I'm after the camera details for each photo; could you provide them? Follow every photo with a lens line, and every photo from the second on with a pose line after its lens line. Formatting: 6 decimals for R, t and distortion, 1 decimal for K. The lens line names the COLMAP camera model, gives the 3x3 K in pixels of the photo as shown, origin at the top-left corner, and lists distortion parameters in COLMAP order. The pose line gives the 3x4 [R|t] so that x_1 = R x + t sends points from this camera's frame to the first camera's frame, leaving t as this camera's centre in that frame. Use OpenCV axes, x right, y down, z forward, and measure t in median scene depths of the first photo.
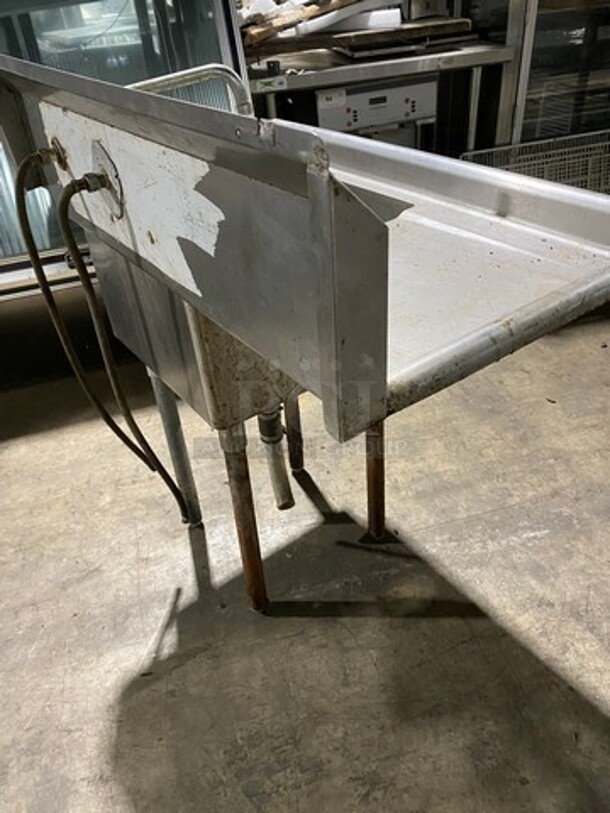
lens RADIAL K [[618.8, 0, 305.0], [0, 618.8, 406.5], [0, 0, 1]] dist [-0.001480, -0.002121]
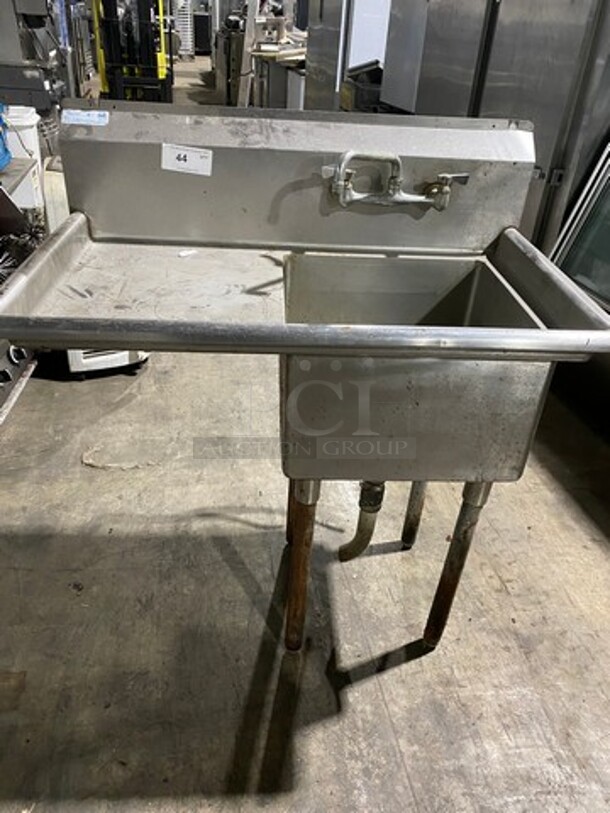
lens RADIAL K [[618.8, 0, 305.0], [0, 618.8, 406.5], [0, 0, 1]] dist [-0.001480, -0.002121]
pose [[-0.082528, 0.598720, -0.796695, 0.850666], [-0.628562, 0.589094, 0.507818, -0.550497], [0.773369, 0.542681, 0.327716, 0.522352]]
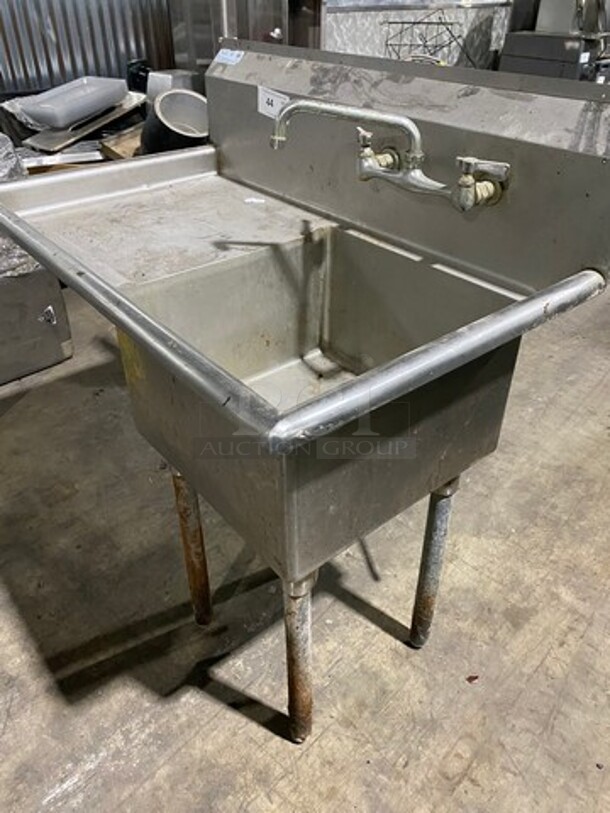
lens RADIAL K [[617.8, 0, 295.6], [0, 617.8, 398.6], [0, 0, 1]] dist [0.000911, -0.004409]
pose [[-0.851044, 0.363472, -0.378962, 0.310398], [-0.250890, 0.352523, 0.901544, -0.883876], [0.461279, 0.862332, -0.208821, 1.119377]]
